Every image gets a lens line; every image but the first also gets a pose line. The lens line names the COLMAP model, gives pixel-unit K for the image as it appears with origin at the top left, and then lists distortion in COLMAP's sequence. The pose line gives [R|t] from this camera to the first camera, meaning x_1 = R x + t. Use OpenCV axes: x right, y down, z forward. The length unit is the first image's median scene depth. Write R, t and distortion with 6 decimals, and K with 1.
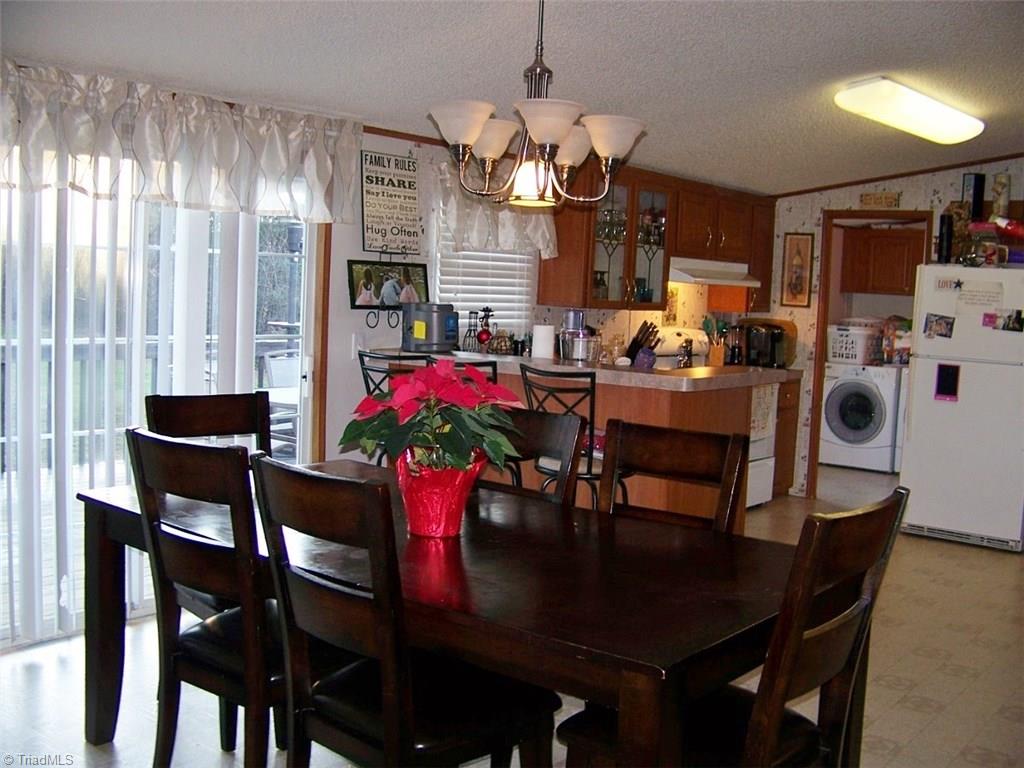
lens RADIAL K [[1090.4, 0, 512.0], [0, 1090.4, 384.0], [0, 0, 1]] dist [-0.286001, 0.409859]
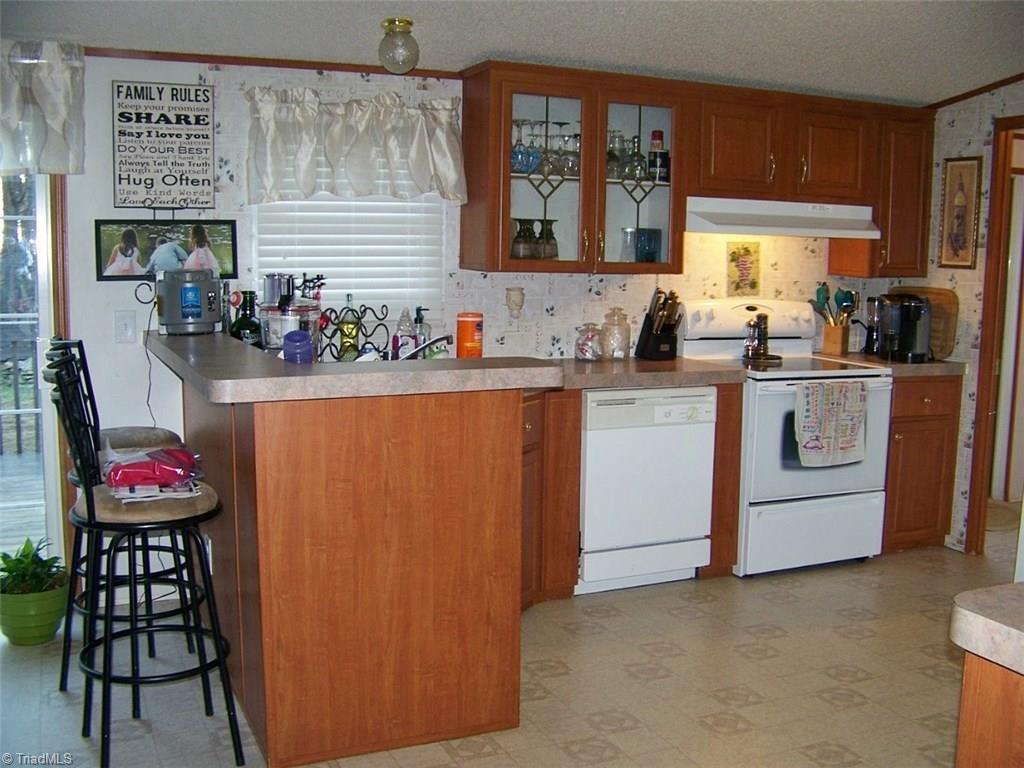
lens RADIAL K [[1090.4, 0, 512.0], [0, 1090.4, 384.0], [0, 0, 1]] dist [-0.286001, 0.409859]
pose [[0.891548, 0.034669, -0.451598, 0.363149], [-0.020746, 0.999146, 0.035747, -0.020028], [0.452452, -0.022501, 0.891505, 0.330088]]
